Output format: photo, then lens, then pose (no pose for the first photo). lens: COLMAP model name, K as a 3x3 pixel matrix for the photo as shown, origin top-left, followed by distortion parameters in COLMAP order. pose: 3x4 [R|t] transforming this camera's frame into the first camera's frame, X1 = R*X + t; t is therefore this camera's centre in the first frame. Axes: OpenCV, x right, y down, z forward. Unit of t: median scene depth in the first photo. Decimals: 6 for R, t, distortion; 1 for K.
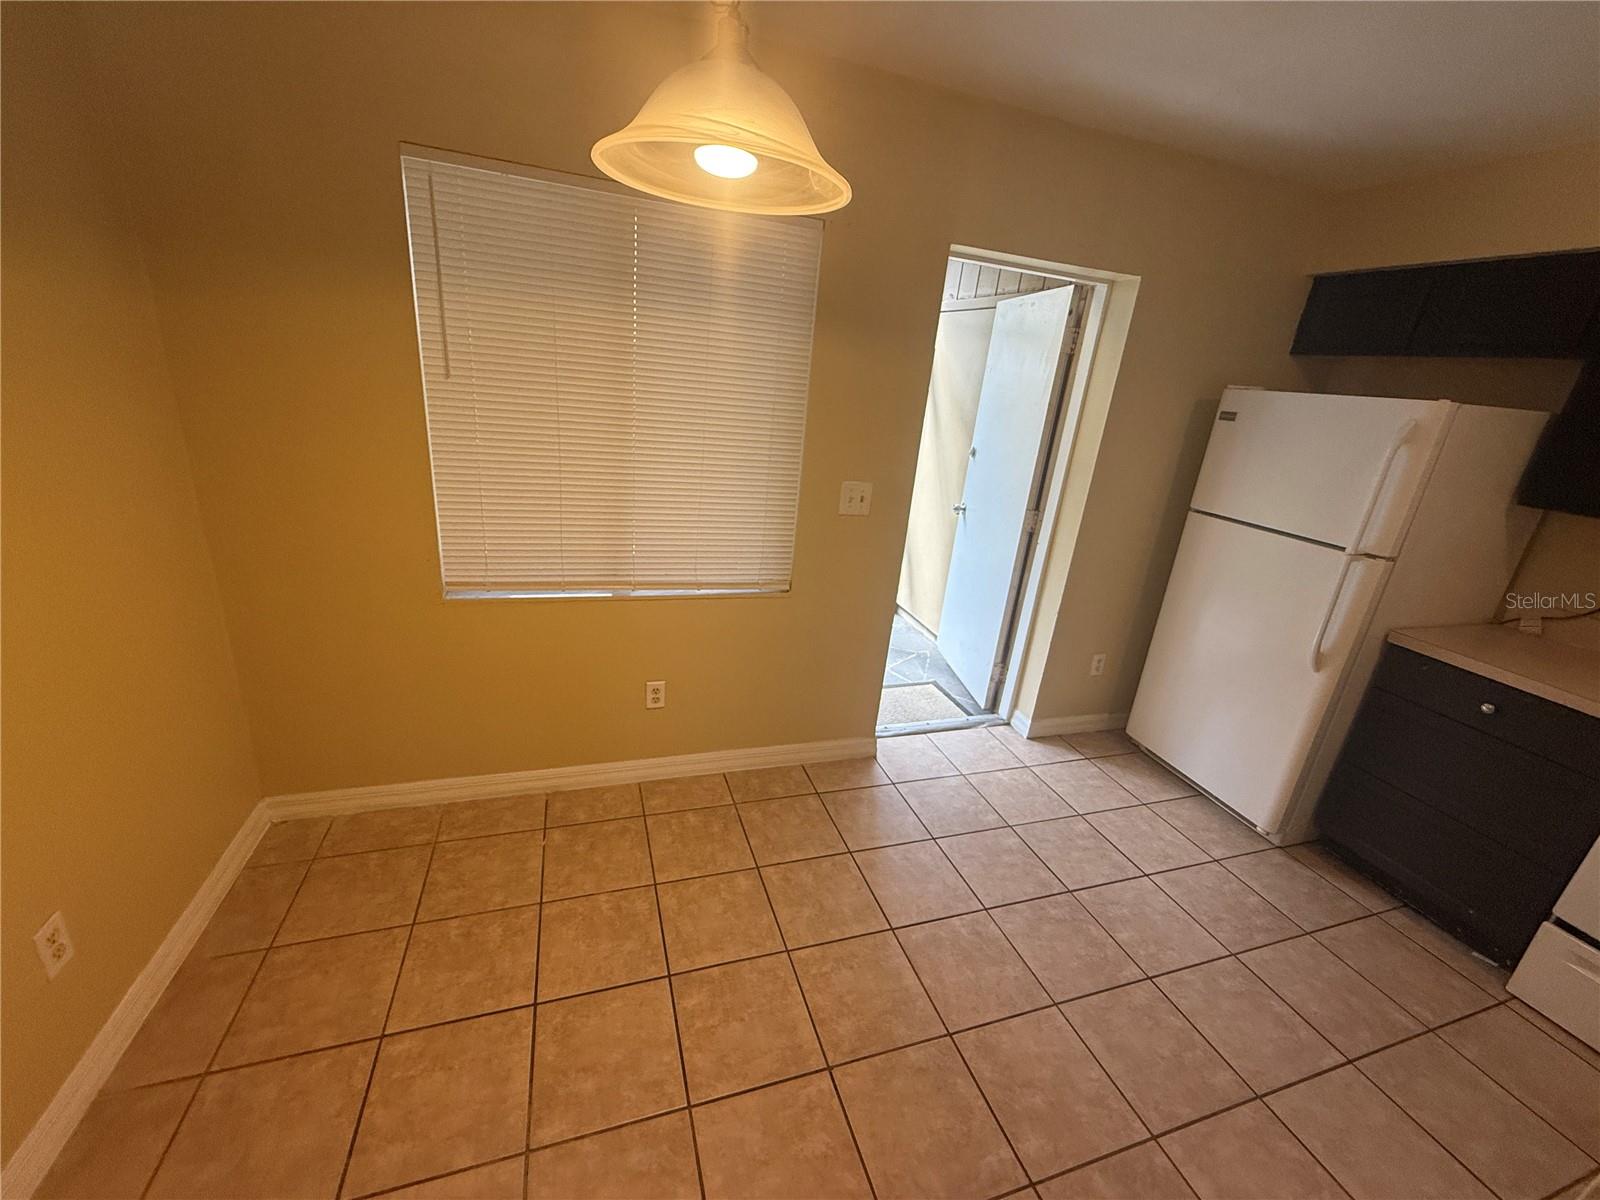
lens RADIAL K [[639.5, 0, 791.9], [0, 639.5, 590.5], [0, 0, 1]] dist [0.003454, -0.000167]
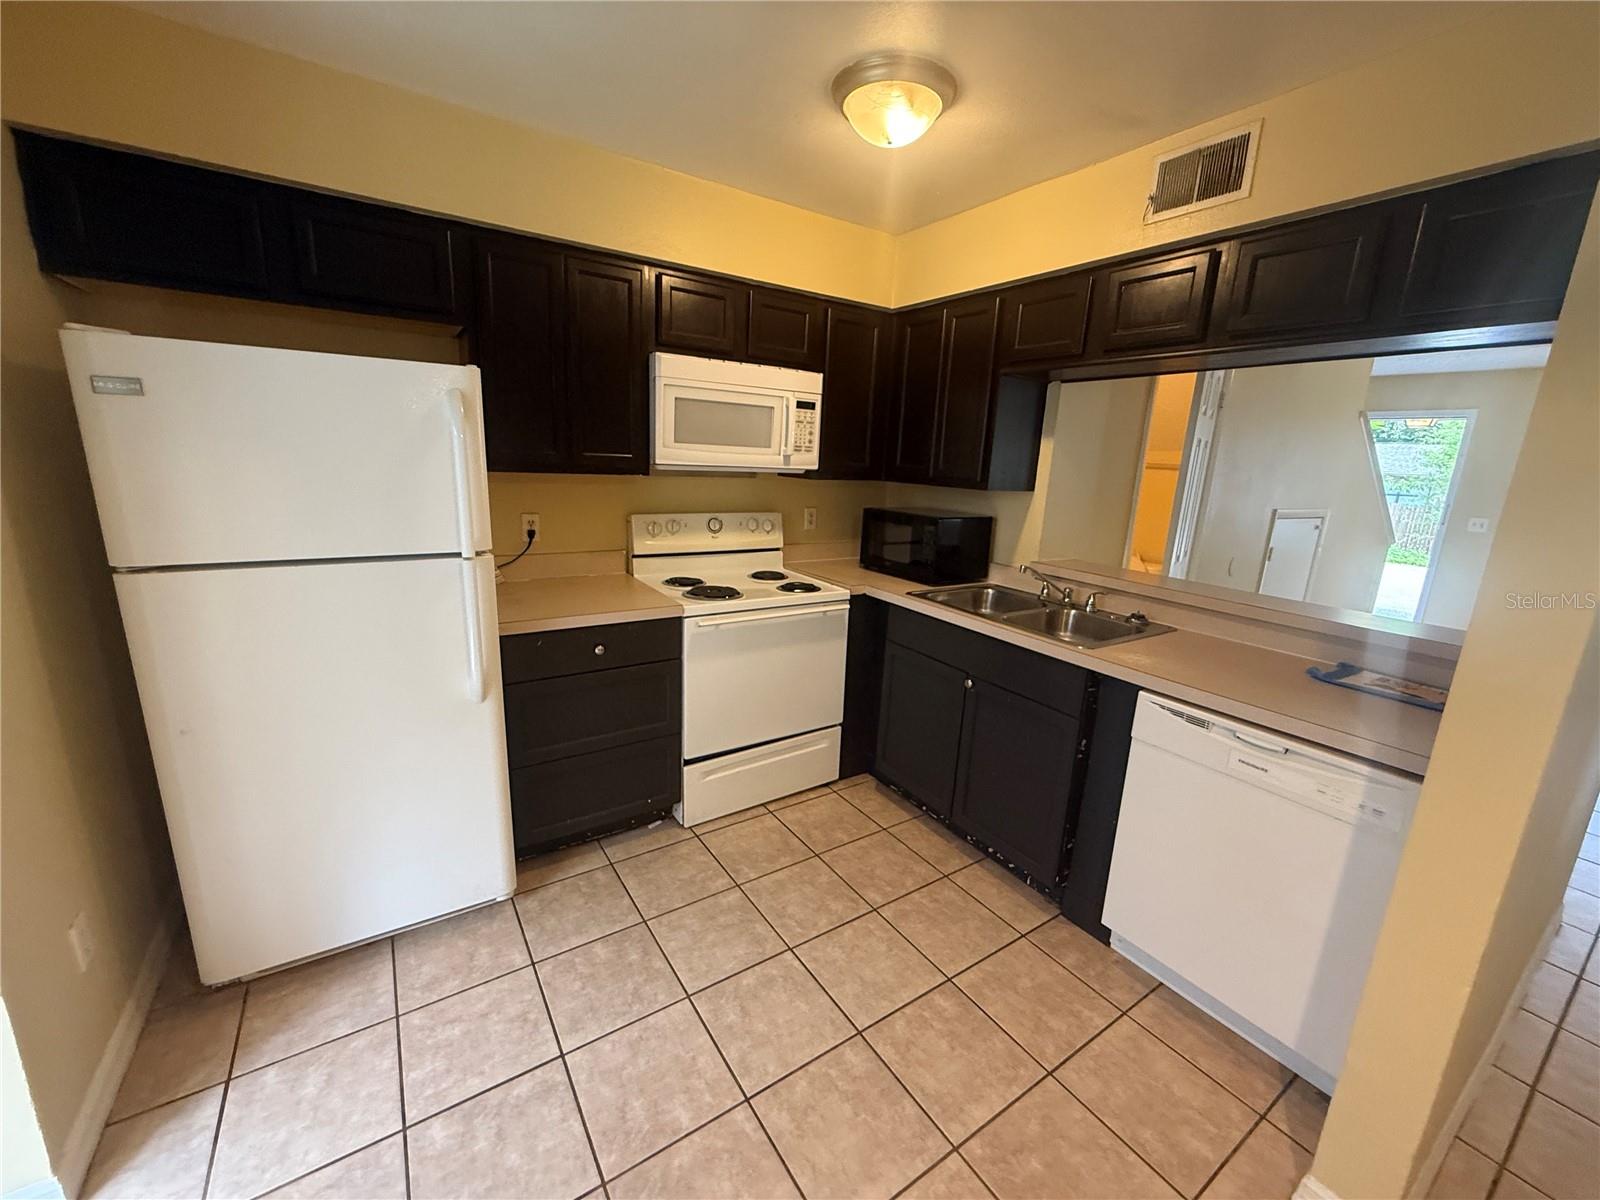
lens RADIAL K [[639.5, 0, 803.9], [0, 639.5, 596.4], [0, 0, 1]] dist [0.003454, -0.000167]
pose [[-0.263948, -0.315153, 0.911597, 0.005595], [0.253192, 0.889332, 0.380766, -0.241379], [-0.930712, 0.331312, -0.154943, 0.841794]]
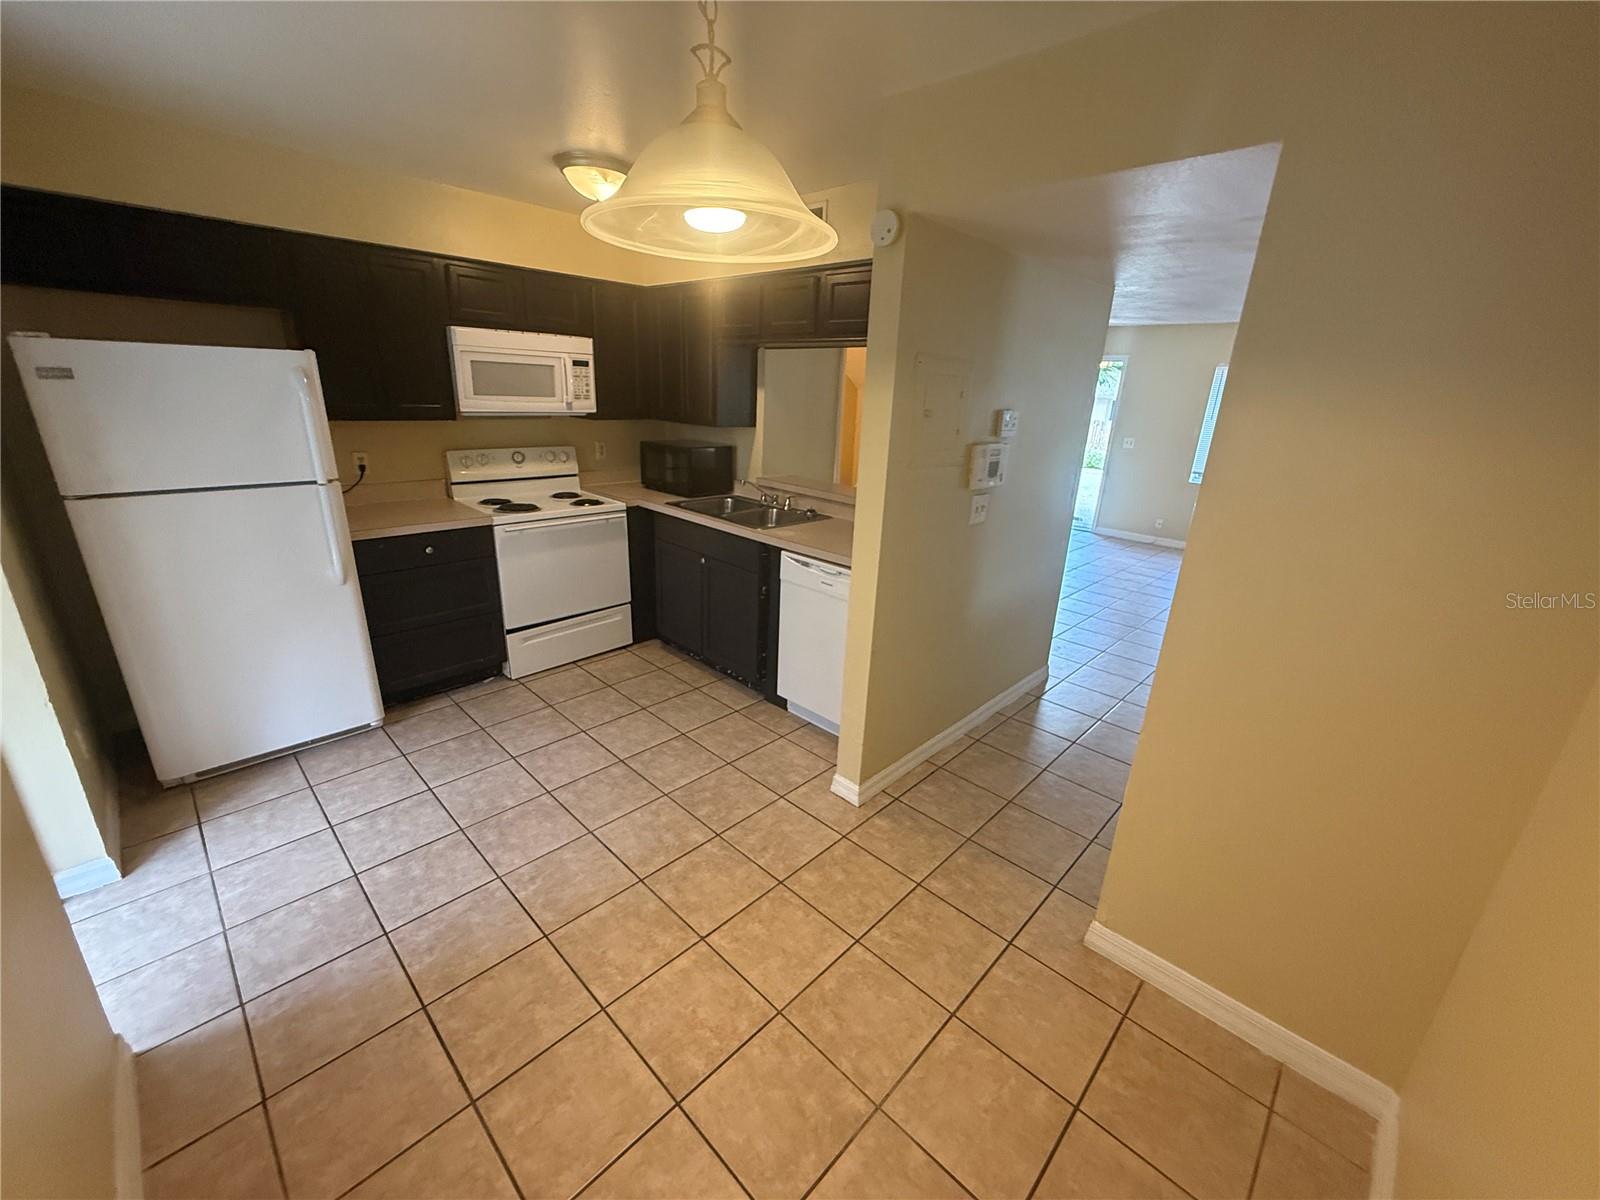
lens RADIAL K [[639.5, 0, 799.0], [0, 639.5, 596.7], [0, 0, 1]] dist [0.003454, -0.000167]
pose [[-0.459598, -0.386266, 0.799730, -0.639054], [0.212476, 0.826497, 0.521303, -0.356268], [-0.862336, 0.409513, -0.297784, 0.763482]]
